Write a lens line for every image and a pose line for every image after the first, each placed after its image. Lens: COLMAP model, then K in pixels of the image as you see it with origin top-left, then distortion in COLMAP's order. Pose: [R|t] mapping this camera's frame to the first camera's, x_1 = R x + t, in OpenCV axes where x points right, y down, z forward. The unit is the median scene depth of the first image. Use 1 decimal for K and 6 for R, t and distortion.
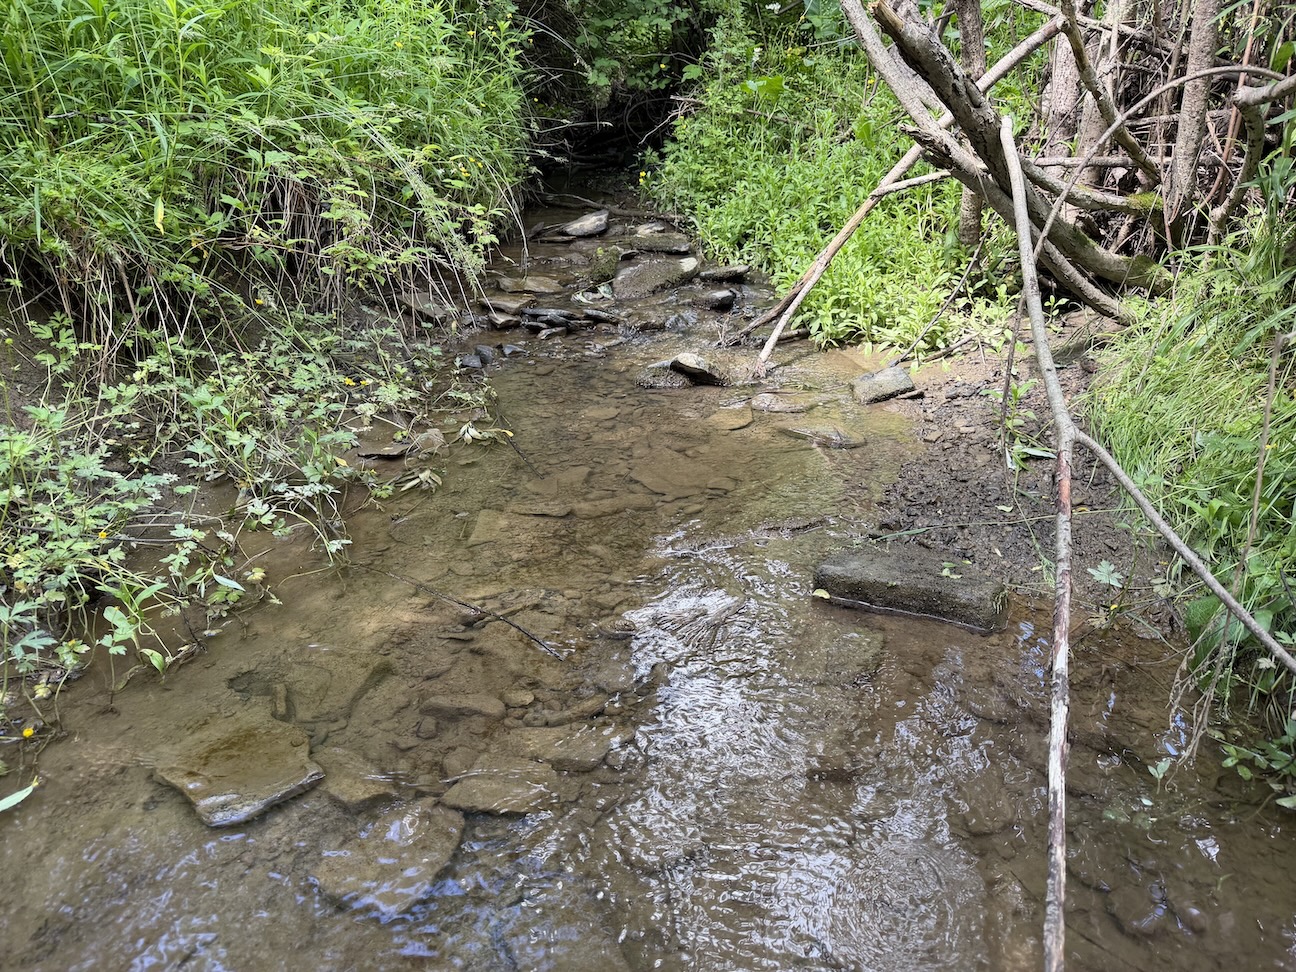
lens RADIAL K [[889.9, 0, 648.0], [0, 889.9, 482.9], [0, 0, 1]] dist [0.026872, -0.041912]
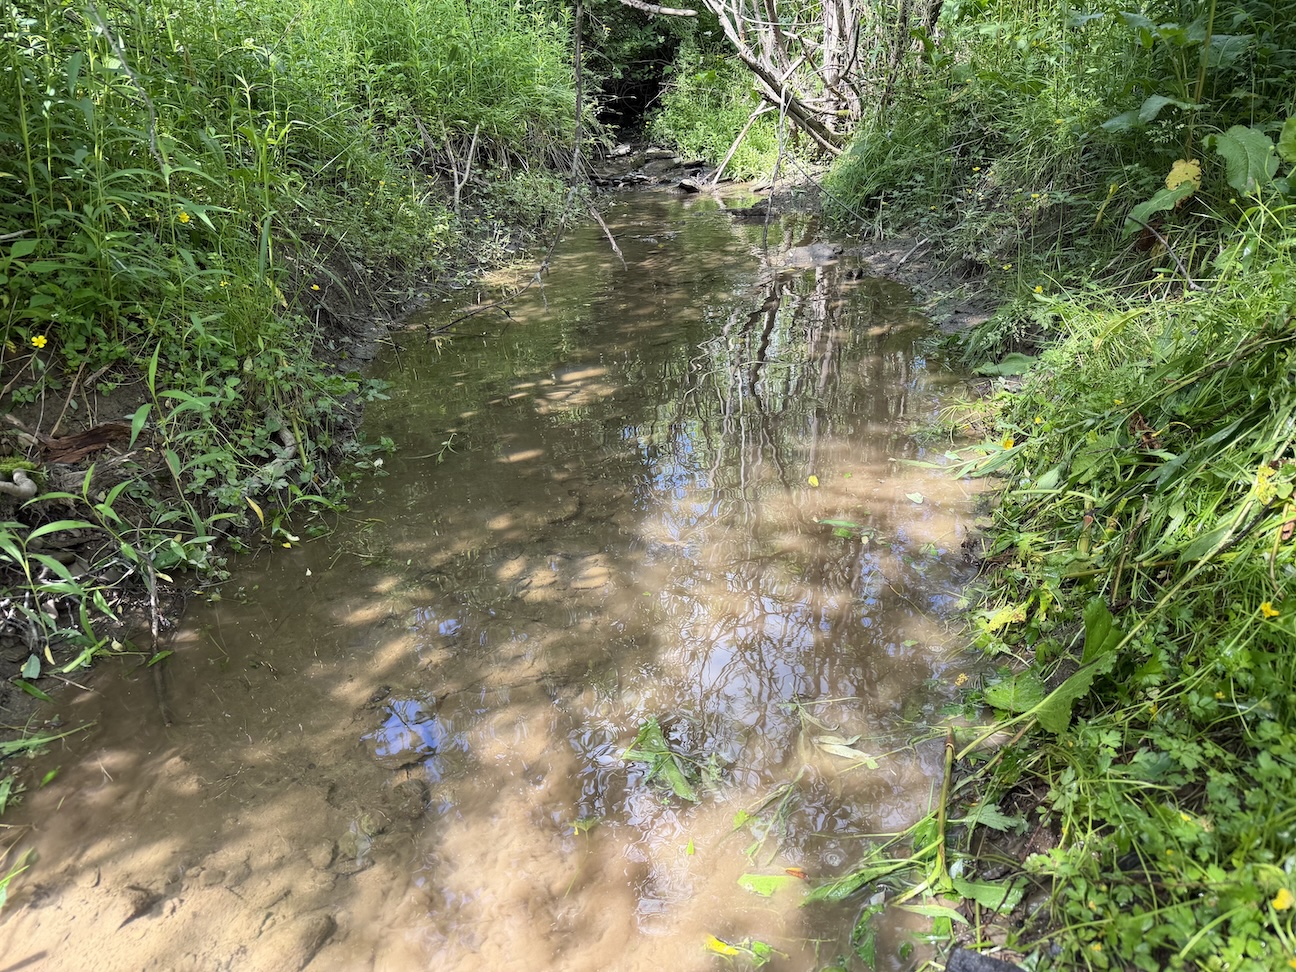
lens RADIAL K [[889.9, 0, 647.7], [0, 889.9, 489.2], [0, 0, 1]] dist [0.026872, -0.041912]
pose [[0.997015, -0.058281, 0.050644, -0.154835], [0.057518, 0.998210, 0.016409, 0.436239], [-0.051510, -0.013447, 0.998582, -0.996023]]
